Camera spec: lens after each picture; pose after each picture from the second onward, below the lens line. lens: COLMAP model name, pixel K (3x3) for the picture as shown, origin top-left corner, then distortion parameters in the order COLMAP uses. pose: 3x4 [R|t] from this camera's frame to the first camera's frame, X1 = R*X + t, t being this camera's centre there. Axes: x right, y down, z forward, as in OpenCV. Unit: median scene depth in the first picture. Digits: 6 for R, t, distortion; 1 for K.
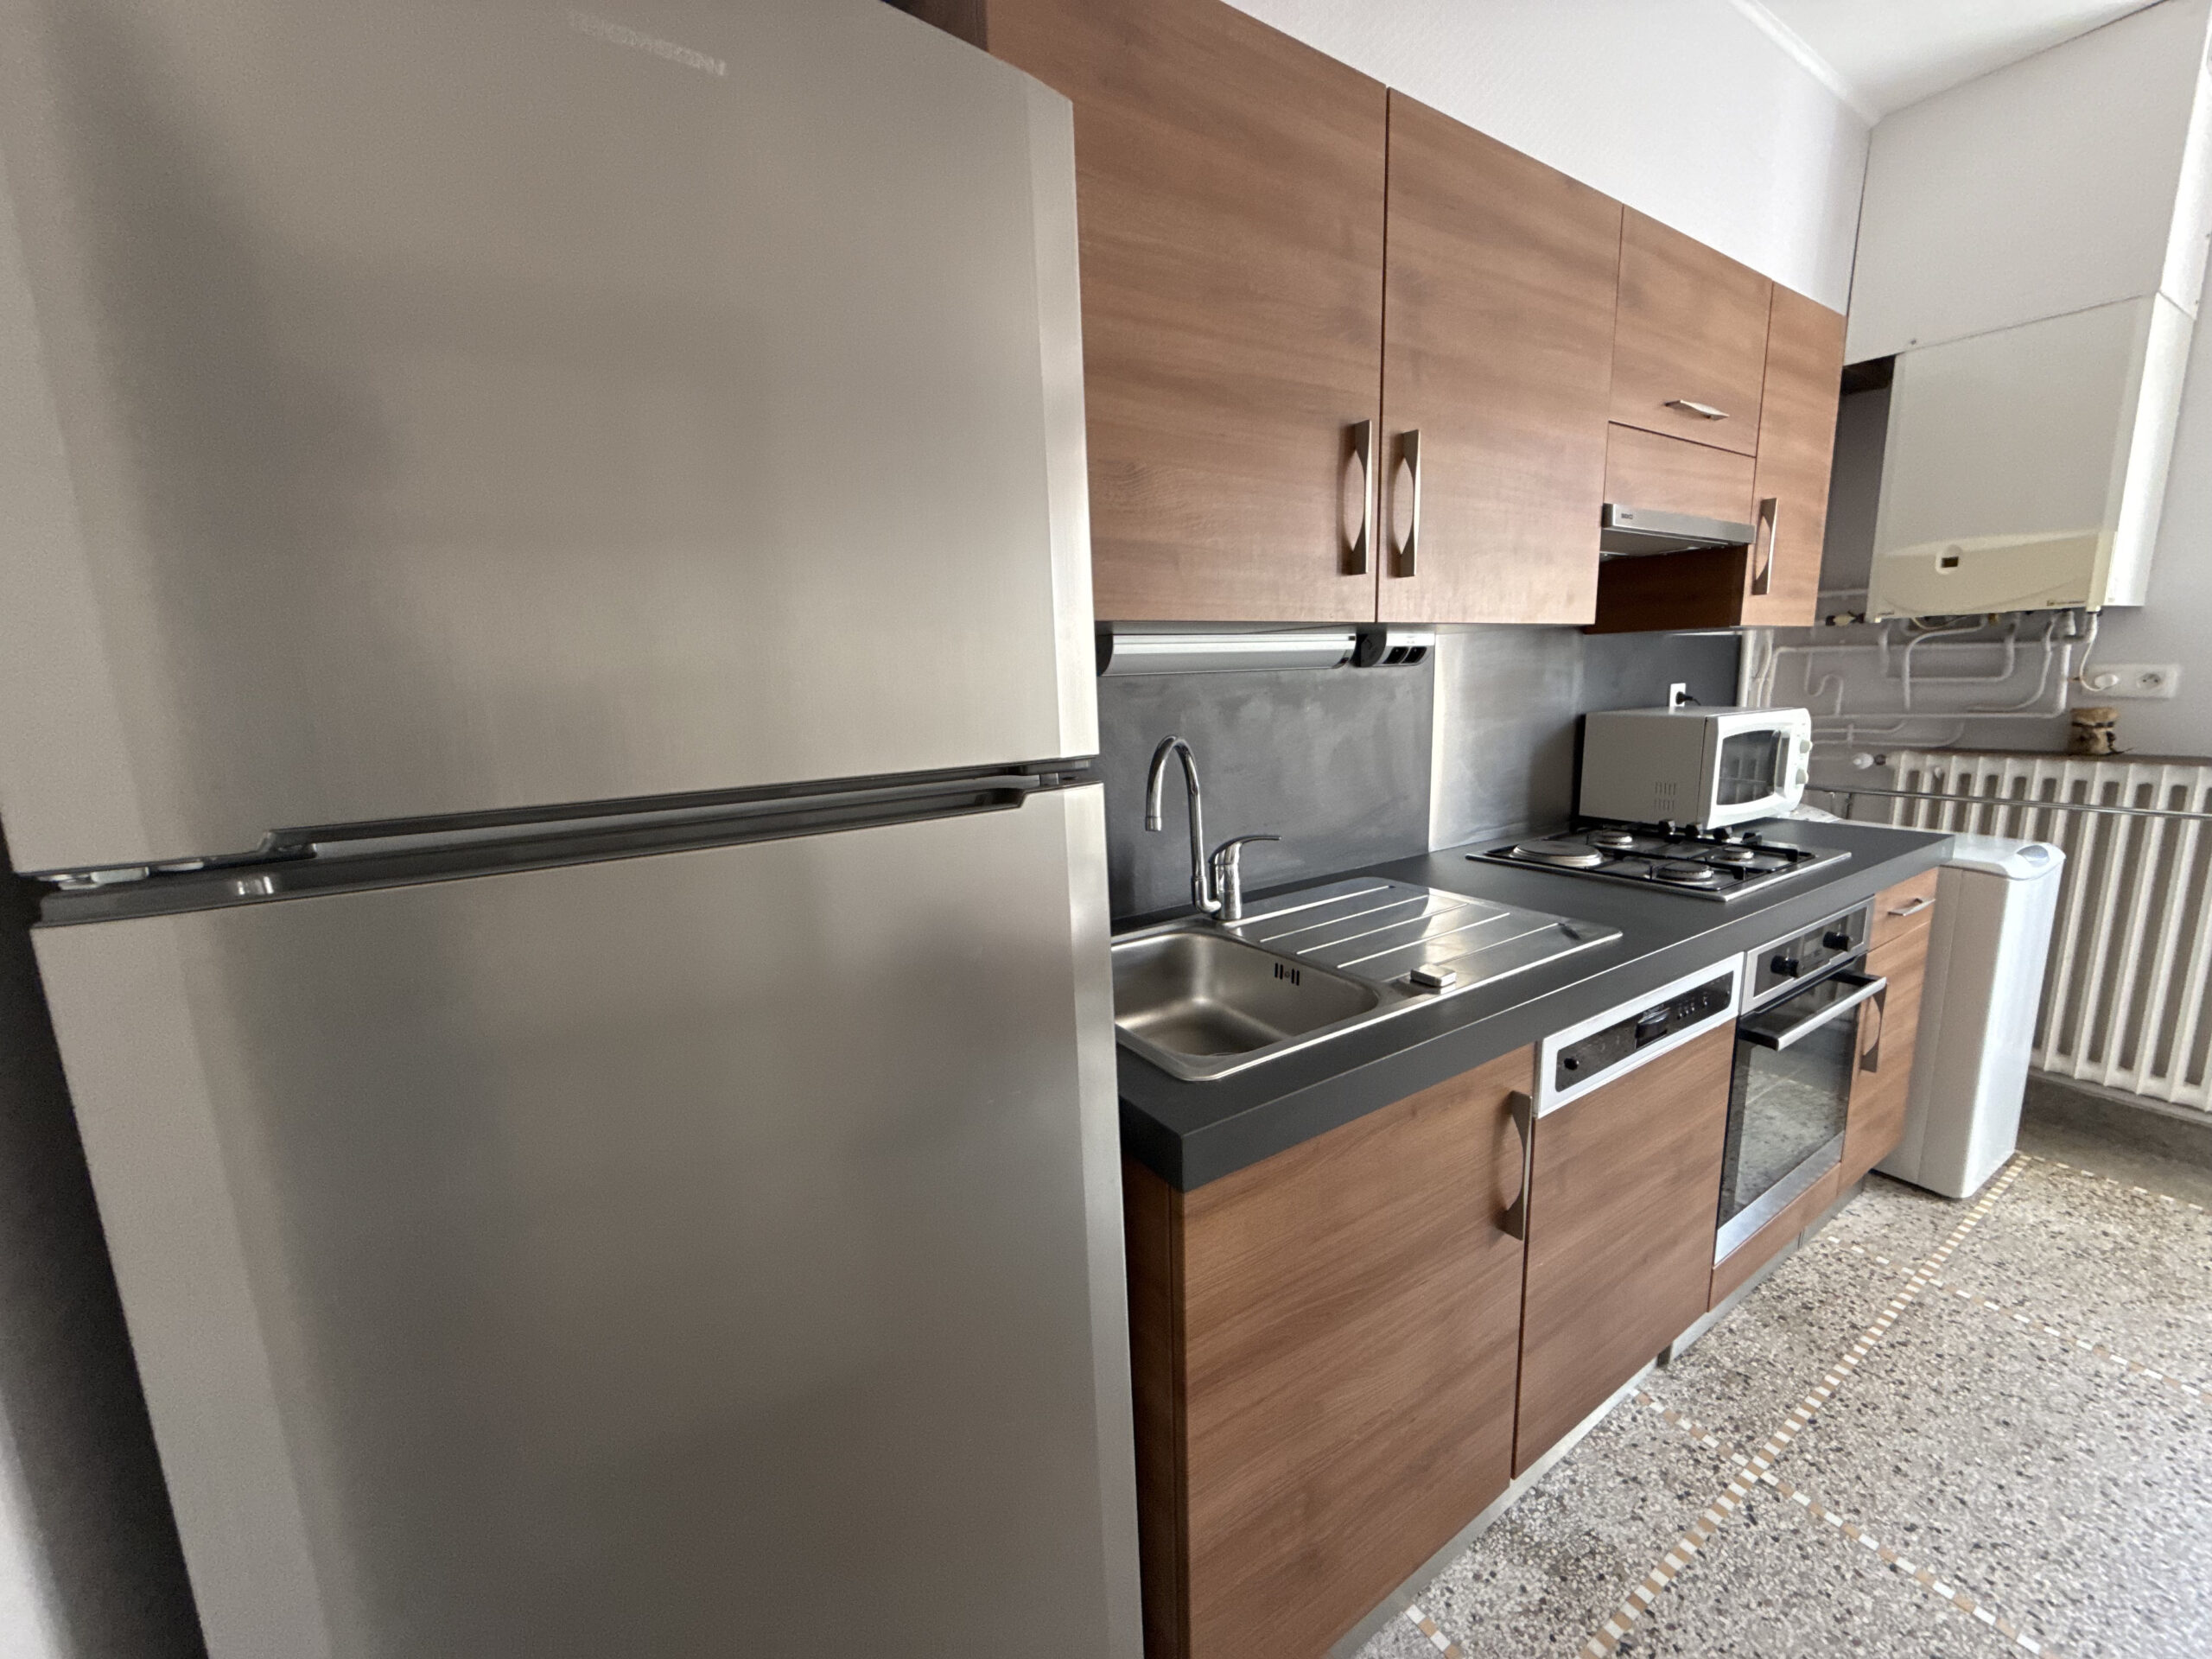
lens RADIAL K [[875.5, 0, 1106.4], [0, 875.5, 830.2], [0, 0, 1]] dist [0.001827, -0.001047]
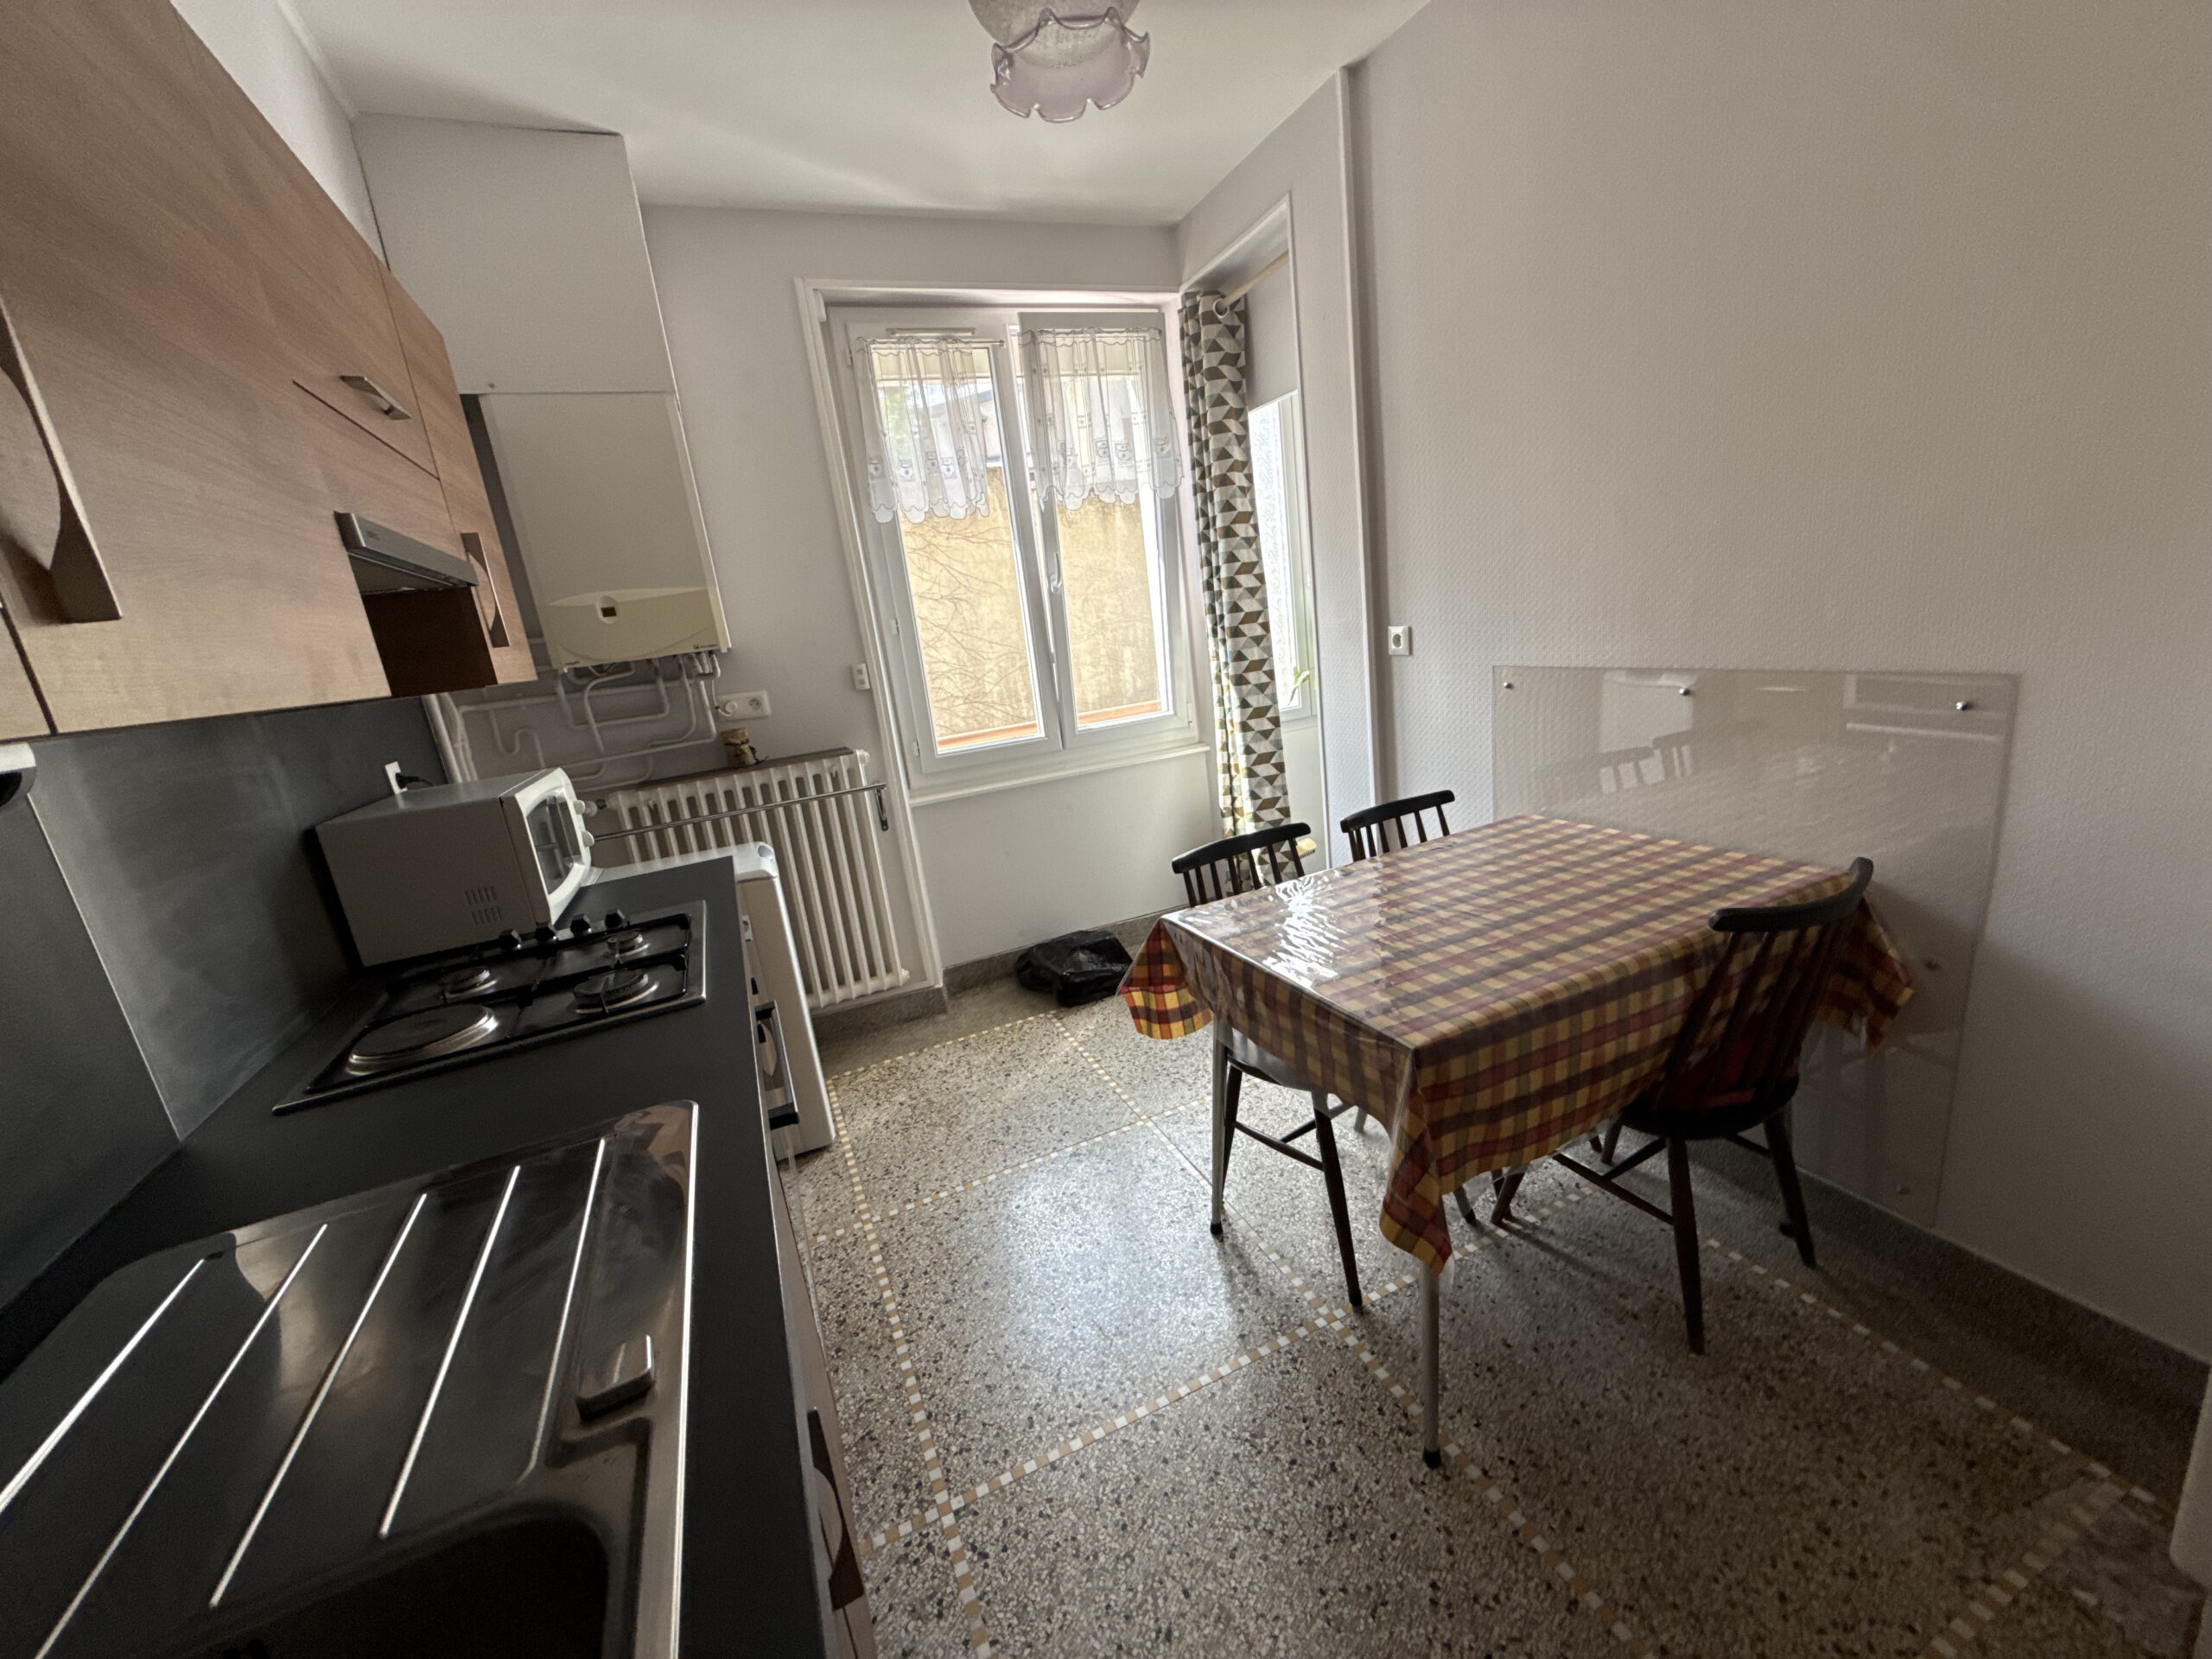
lens RADIAL K [[875.5, 0, 1101.9], [0, 875.5, 830.5], [0, 0, 1]] dist [0.001827, -0.001047]
pose [[0.166671, -0.230645, 0.958657, -0.001727], [0.288113, 0.941216, 0.176358, -0.075595], [-0.942980, 0.246808, 0.223325, 0.276958]]
